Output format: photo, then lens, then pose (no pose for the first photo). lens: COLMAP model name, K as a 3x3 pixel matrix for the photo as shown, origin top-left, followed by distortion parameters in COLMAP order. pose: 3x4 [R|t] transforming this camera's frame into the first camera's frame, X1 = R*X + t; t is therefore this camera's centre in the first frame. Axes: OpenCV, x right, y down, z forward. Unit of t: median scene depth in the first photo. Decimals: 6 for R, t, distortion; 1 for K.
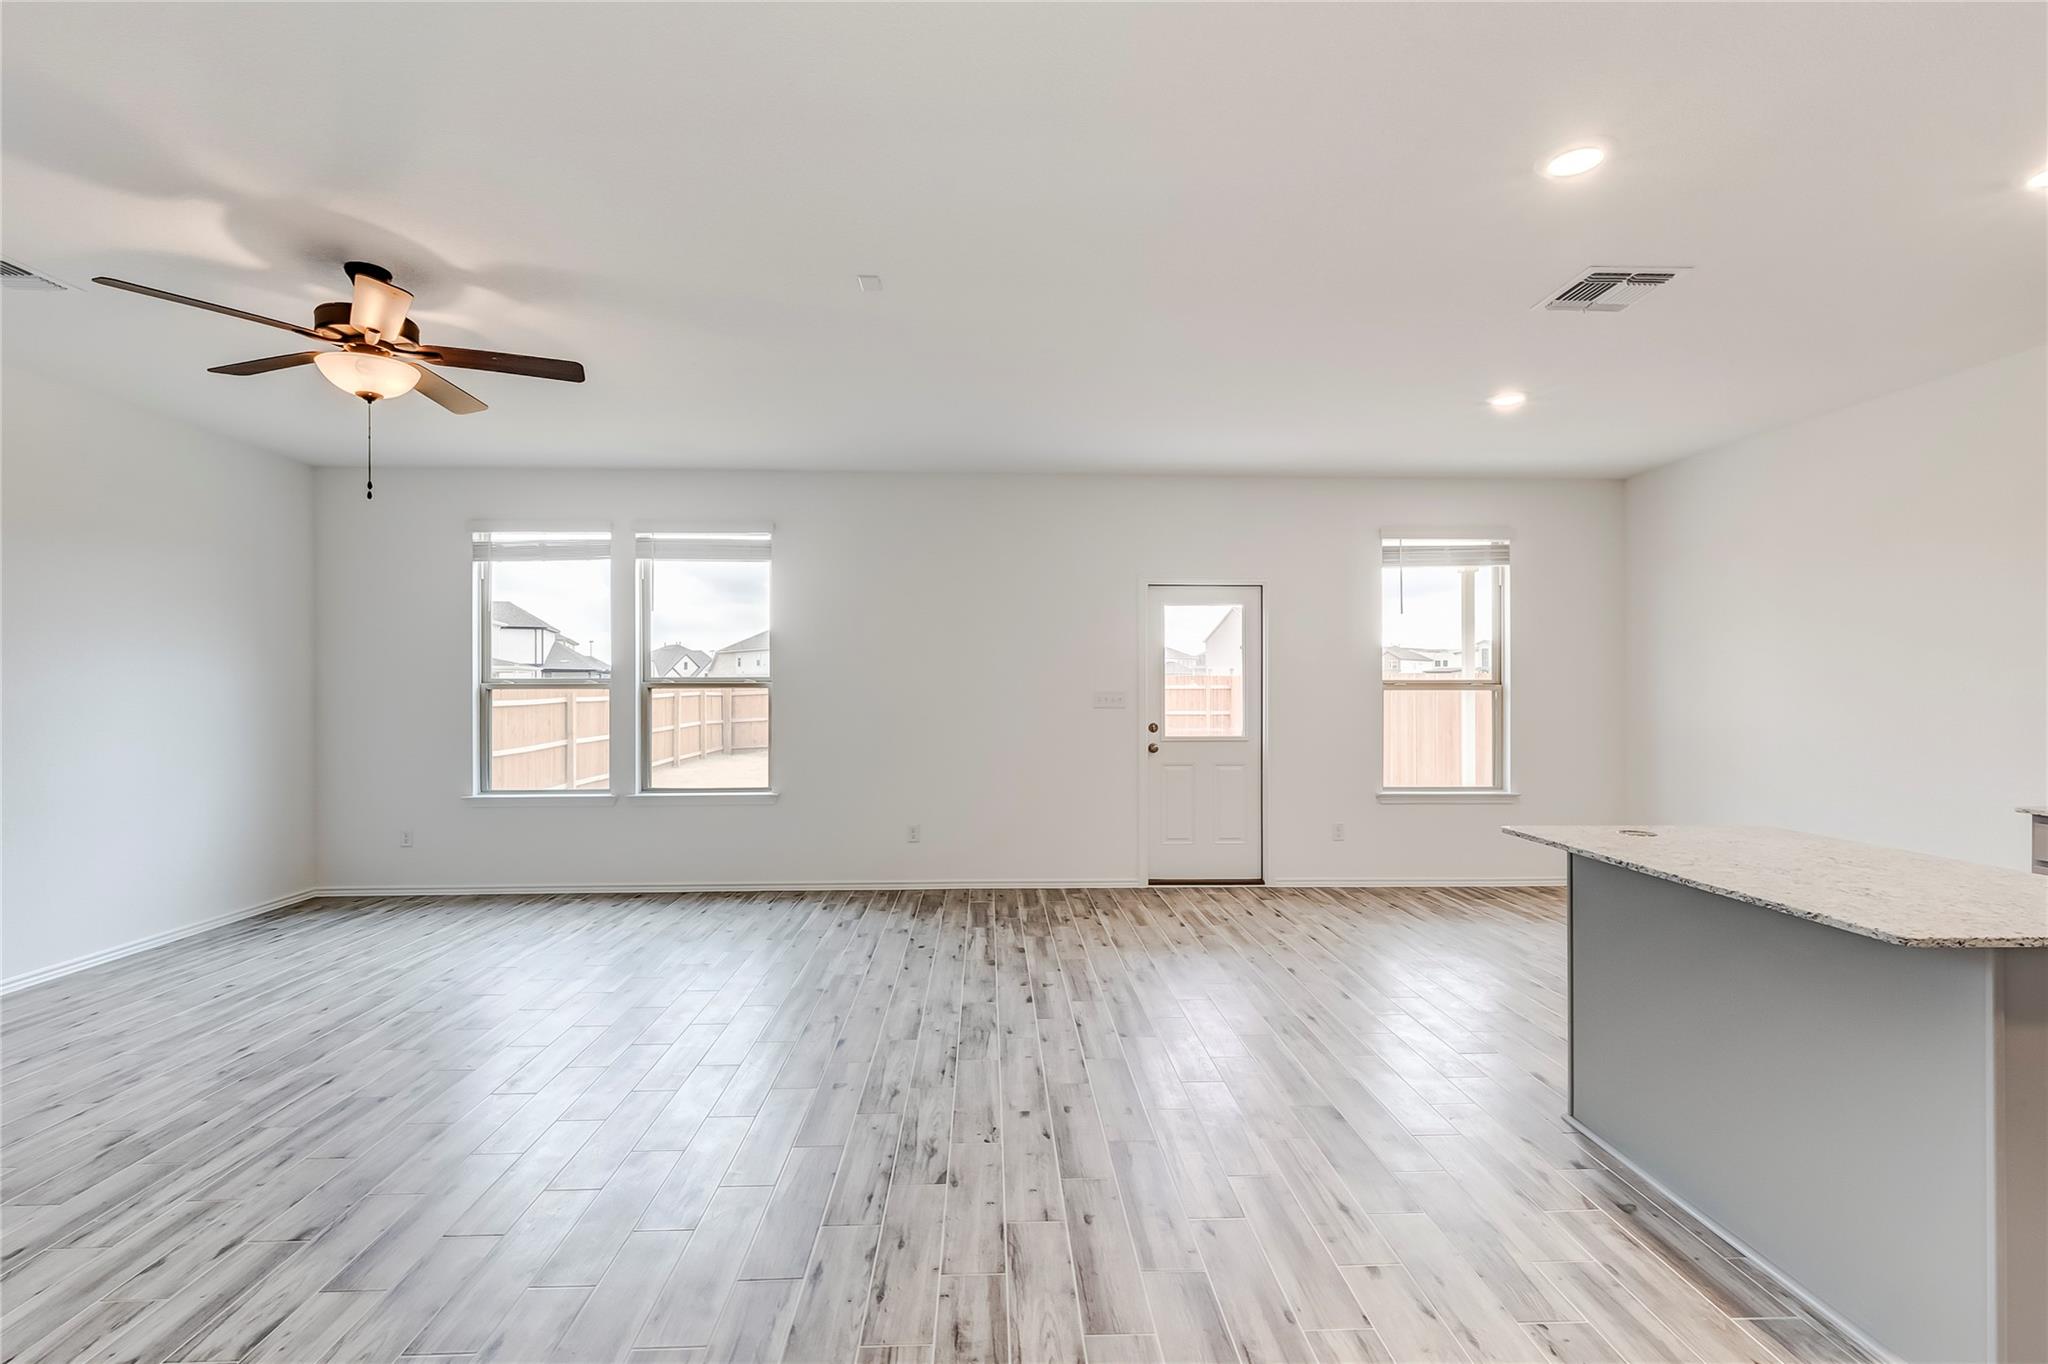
lens RADIAL K [[924.8, 0, 1025.5], [0, 924.8, 689.2], [0, 0, 1]] dist [0.007706, -0.001656]
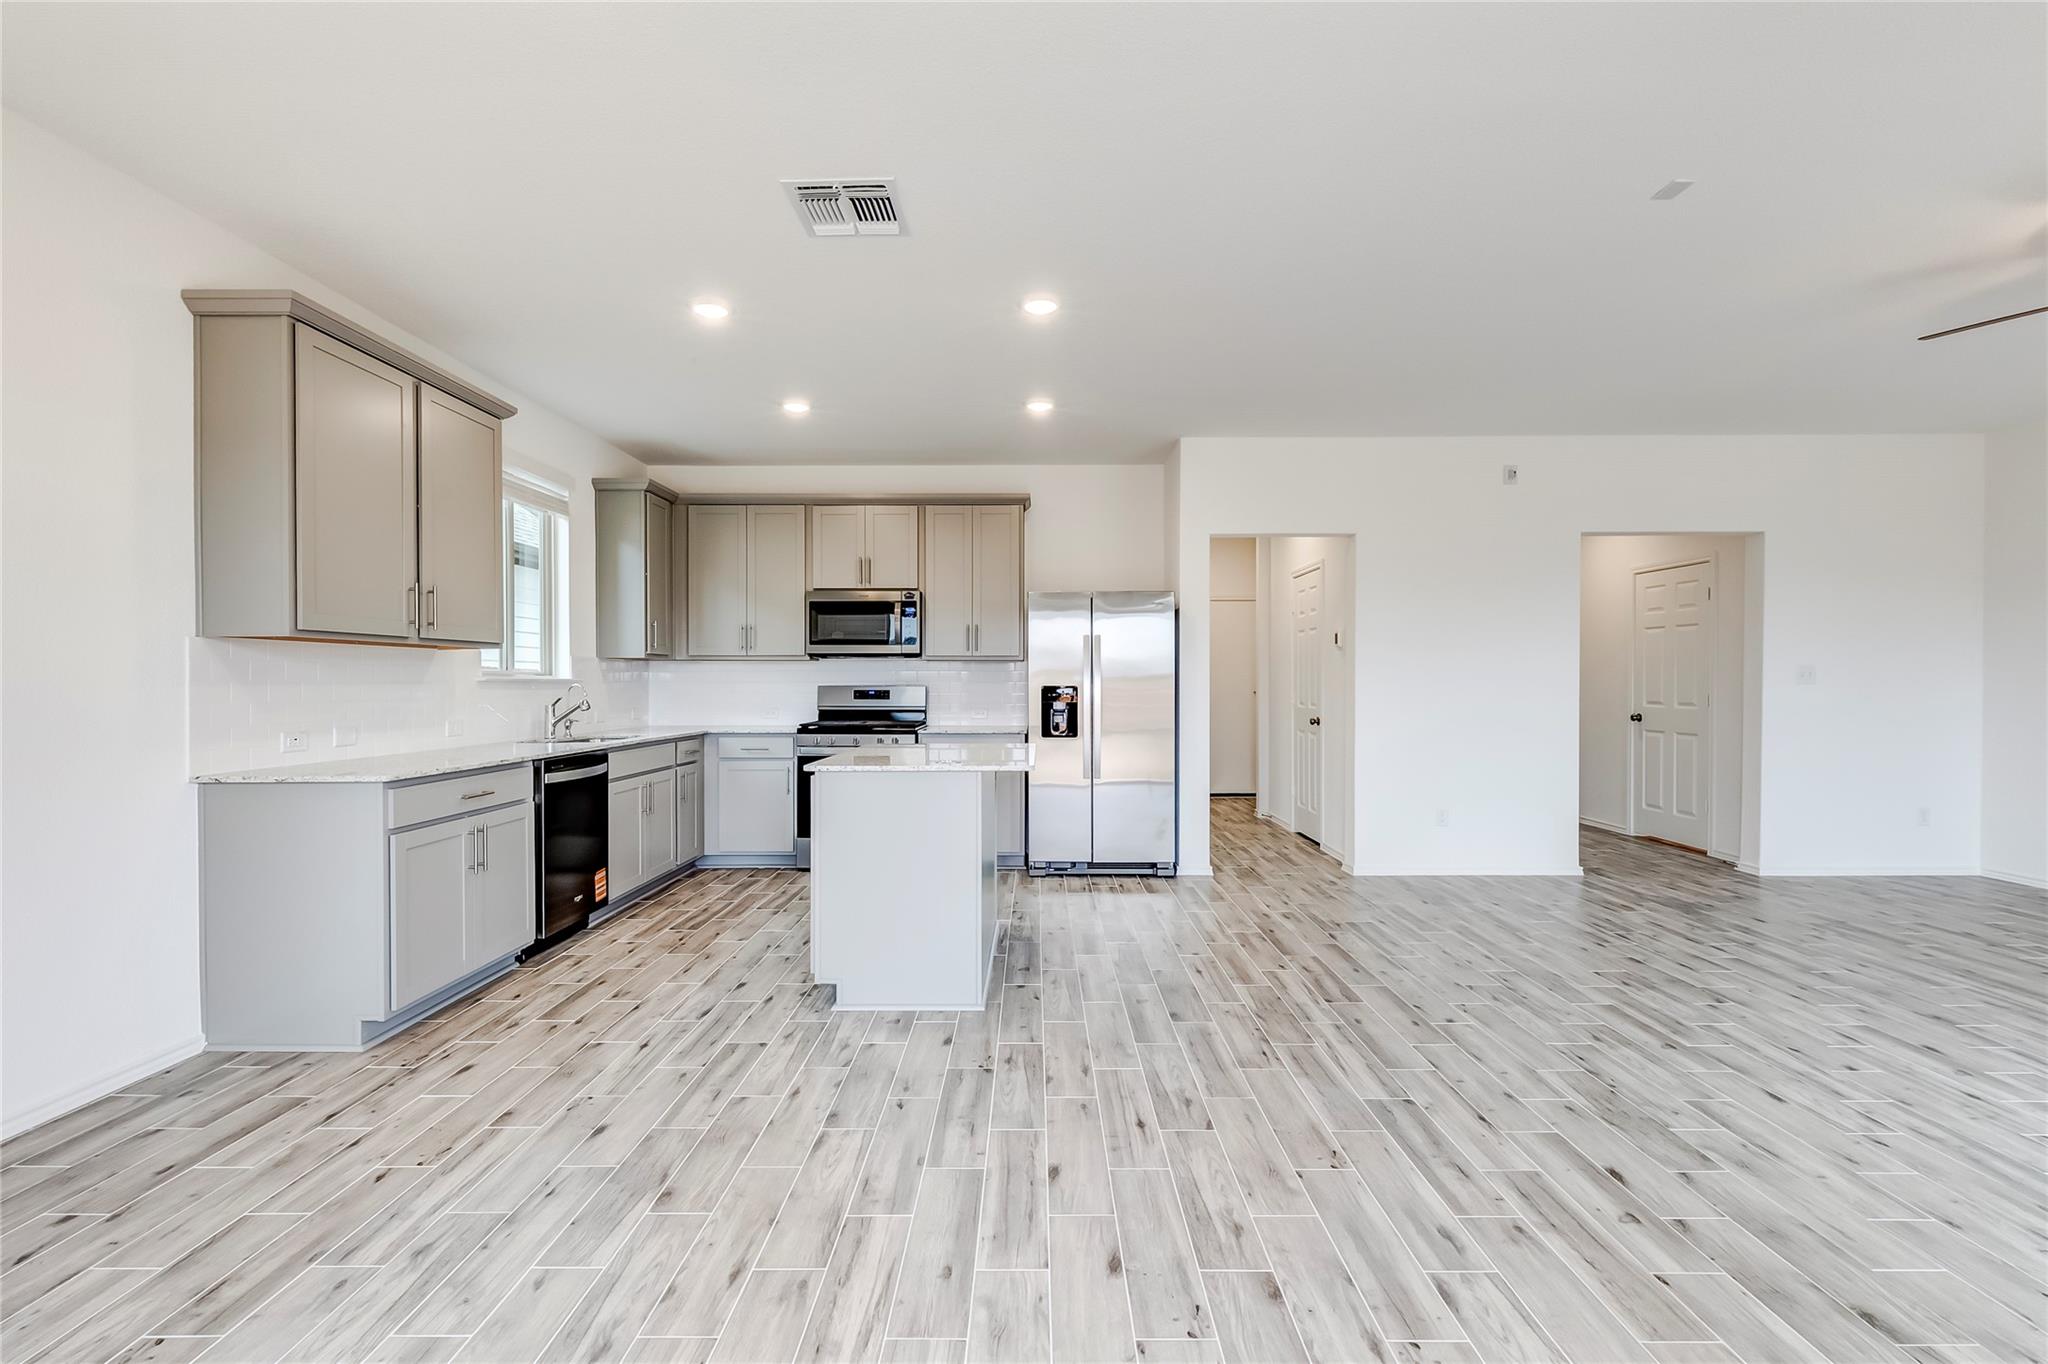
lens RADIAL K [[928.5, 0, 1024.7], [0, 928.5, 687.9], [0, 0, 1]] dist [0.003886, -0.000239]
pose [[-0.998556, 0.000738, 0.053721, 0.221452], [0.001113, 0.999975, 0.006956, 0.019798], [-0.053715, 0.007006, -0.998532, 1.042909]]
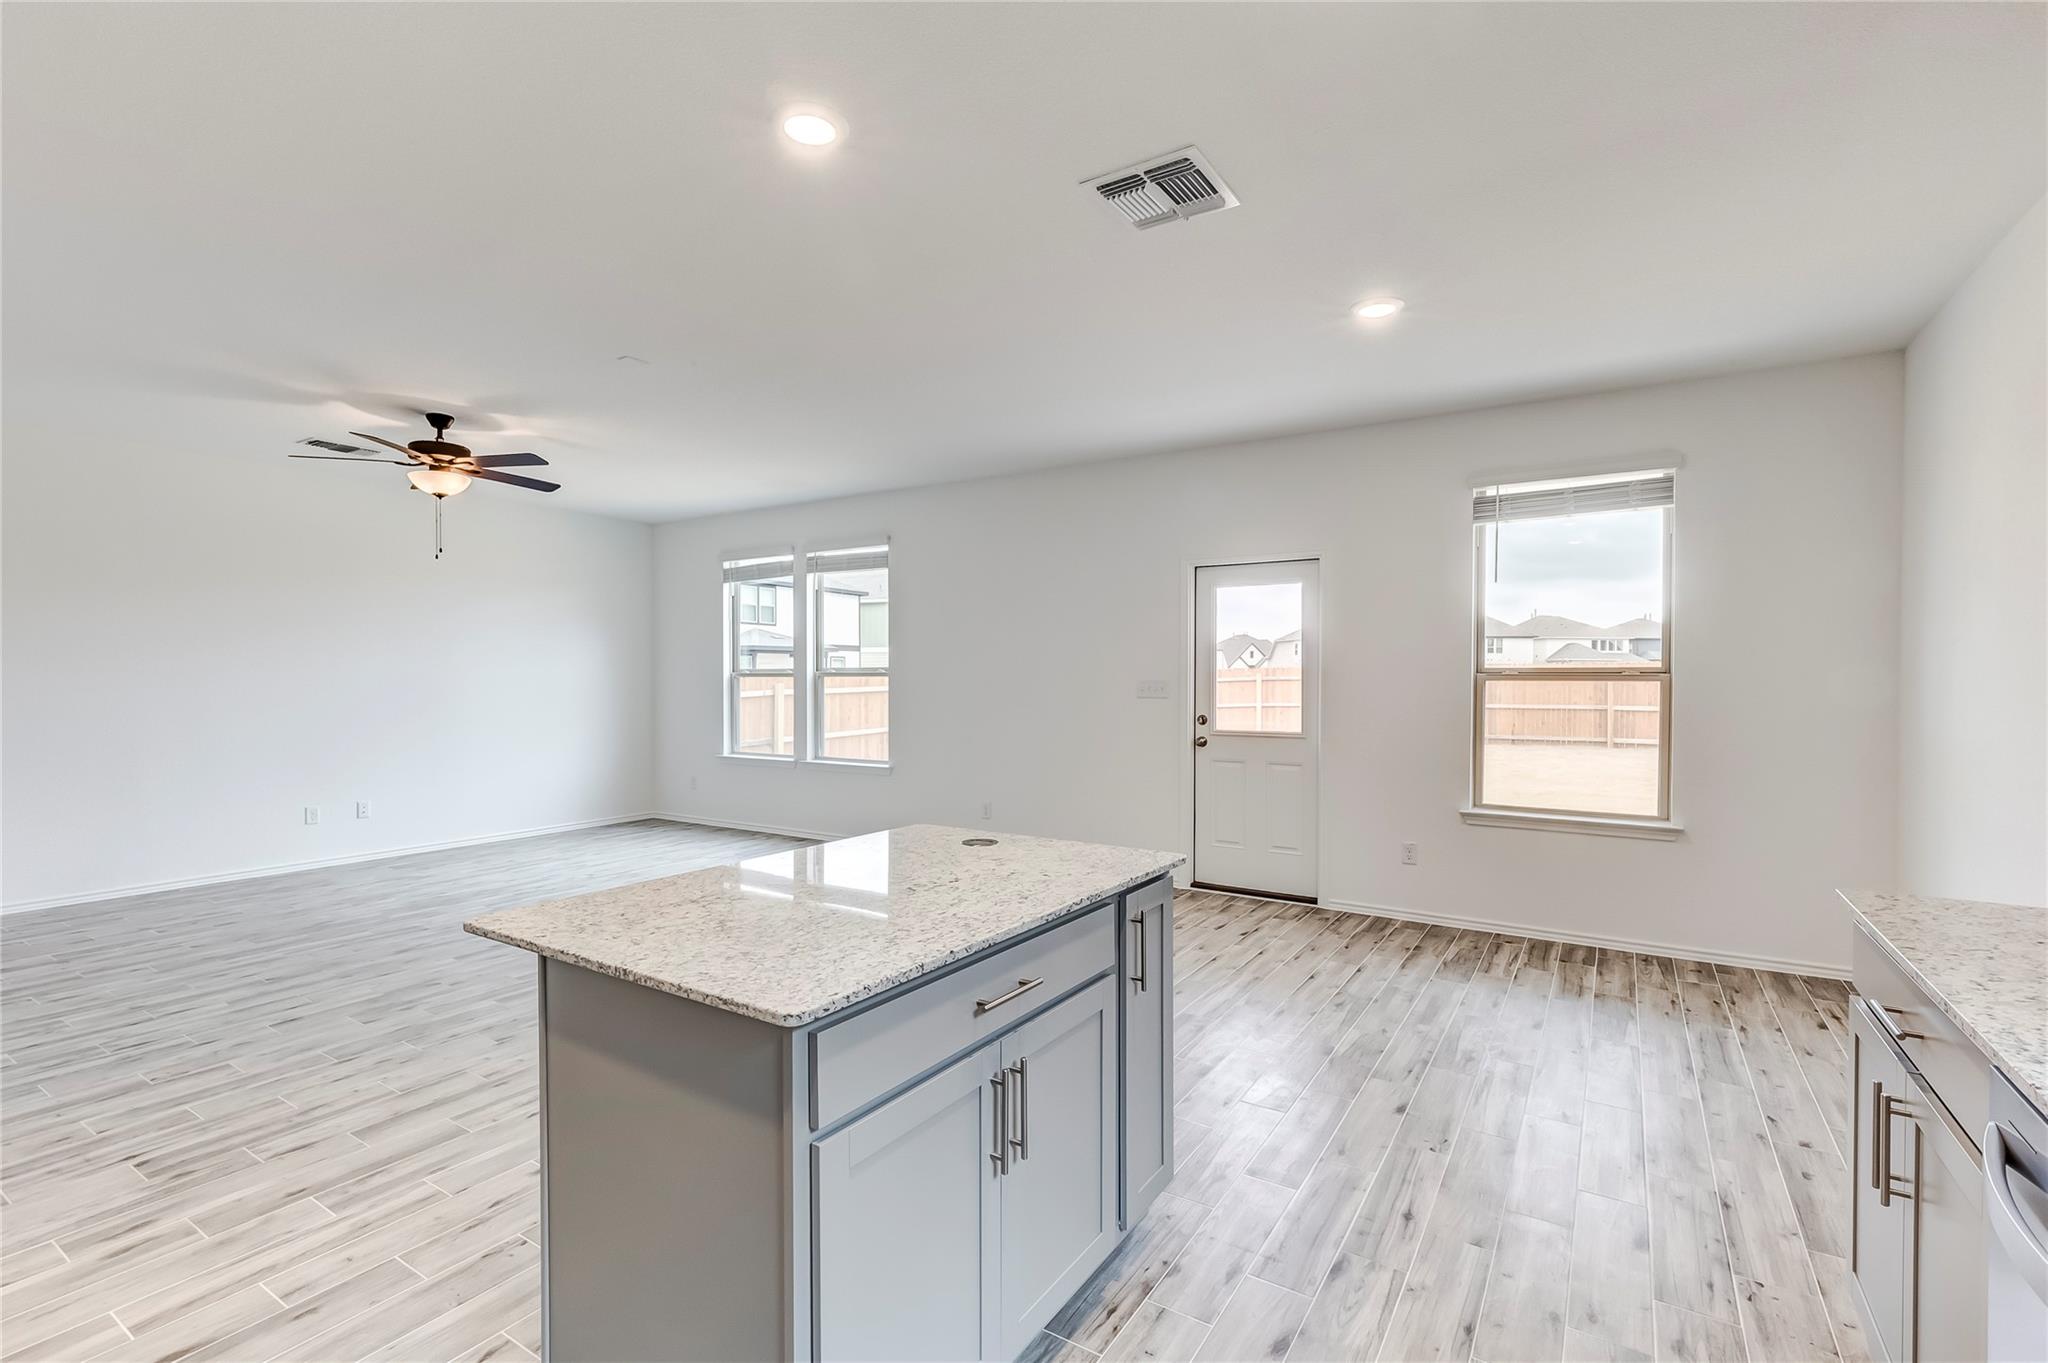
lens RADIAL K [[924.8, 0, 1025.5], [0, 924.8, 688.7], [0, 0, 1]] dist [0.007706, -0.001656]
pose [[0.816771, 0.008907, -0.576893, 0.549363], [-0.001842, 0.999916, 0.012831, -0.001544], [0.576958, -0.009417, 0.816719, 0.140580]]
